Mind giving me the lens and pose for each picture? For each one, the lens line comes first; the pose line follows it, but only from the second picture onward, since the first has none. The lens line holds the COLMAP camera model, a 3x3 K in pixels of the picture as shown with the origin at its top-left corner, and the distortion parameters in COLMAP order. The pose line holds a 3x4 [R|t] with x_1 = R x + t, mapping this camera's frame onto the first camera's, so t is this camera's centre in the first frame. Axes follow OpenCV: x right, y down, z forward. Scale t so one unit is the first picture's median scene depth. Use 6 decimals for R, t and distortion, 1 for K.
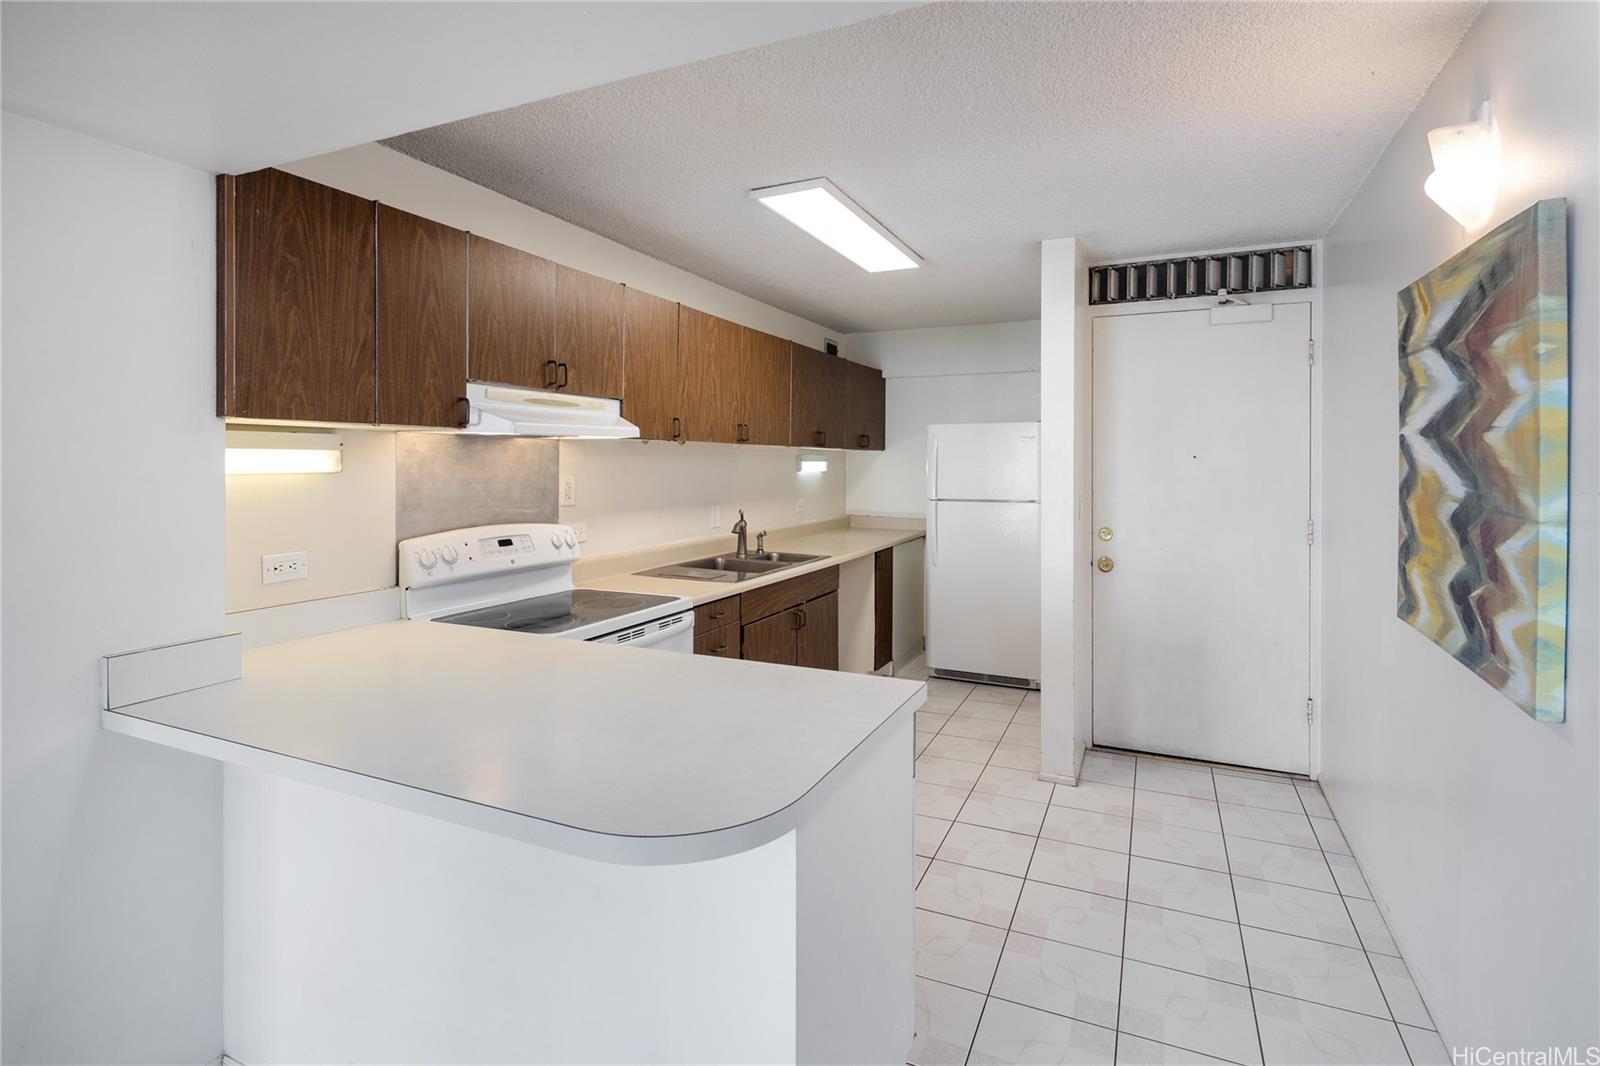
lens RADIAL K [[787.6, 0, 801.8], [0, 787.6, 522.9], [0, 0, 1]] dist [0.001407, 0.000439]
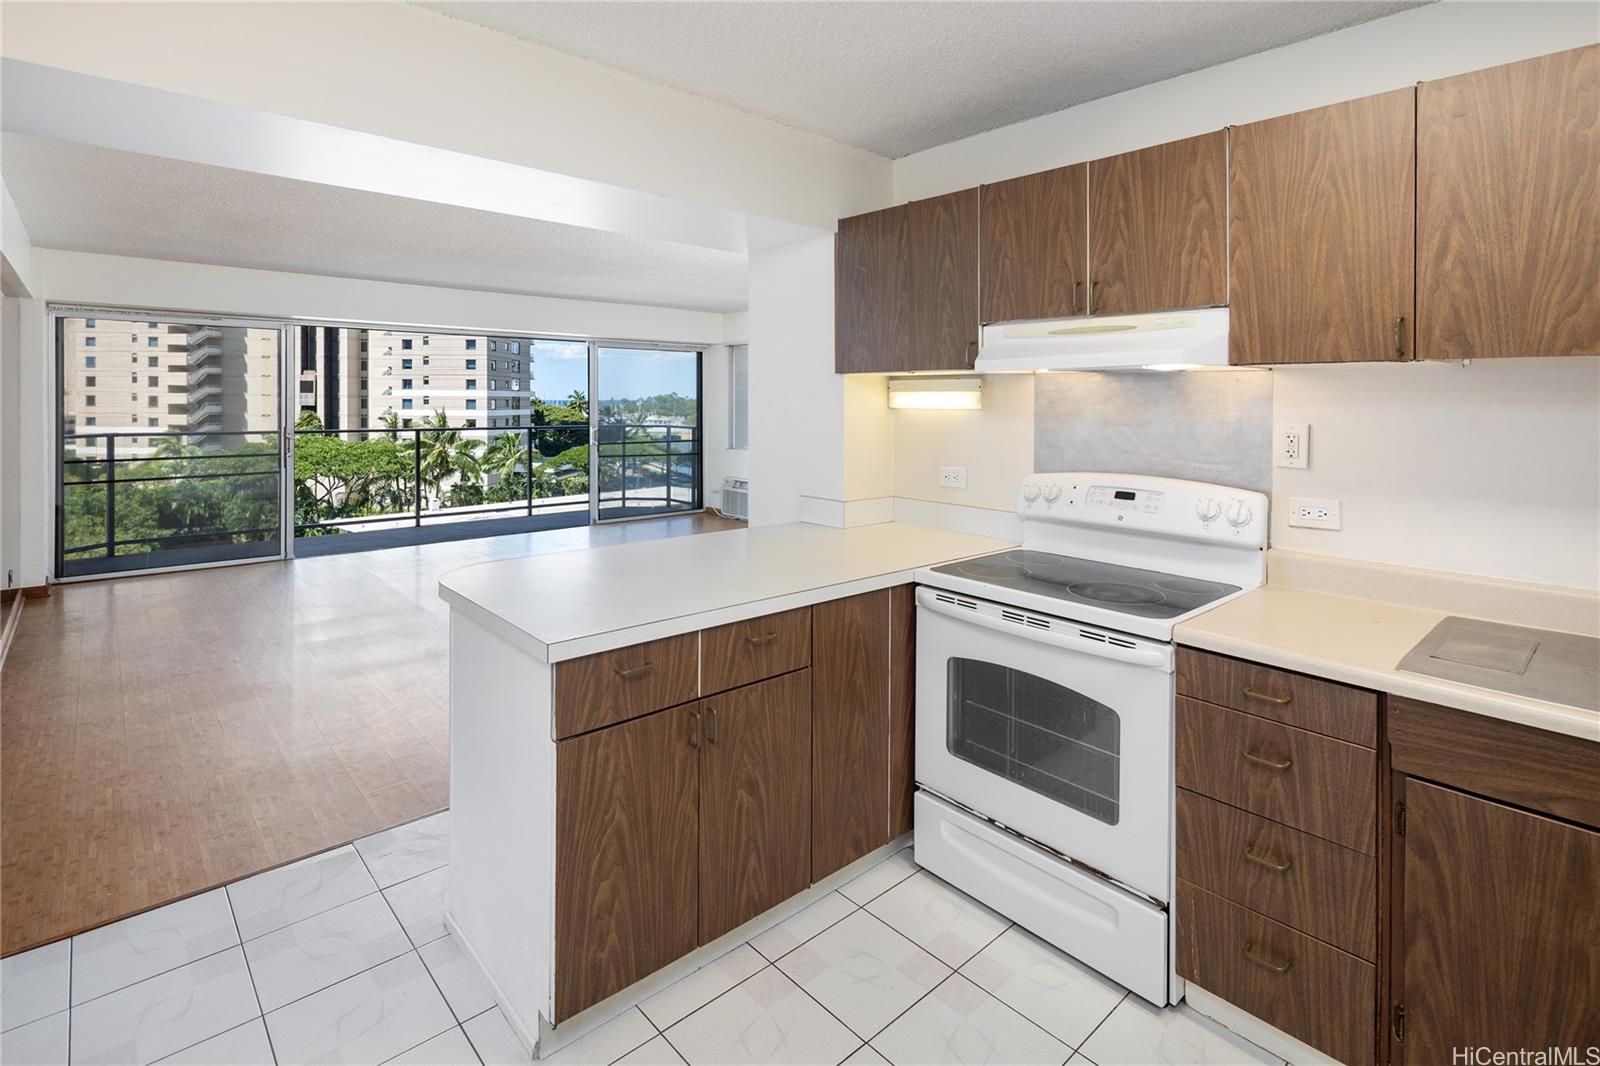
lens RADIAL K [[787.6, 0, 829.4], [0, 787.6, 408.7], [0, 0, 1]] dist [0.001407, 0.000439]
pose [[-0.382706, 0.009266, -0.923824, 0.571281], [-0.074667, 0.996368, 0.040925, -0.085327], [0.920848, 0.084641, -0.380624, 1.098038]]
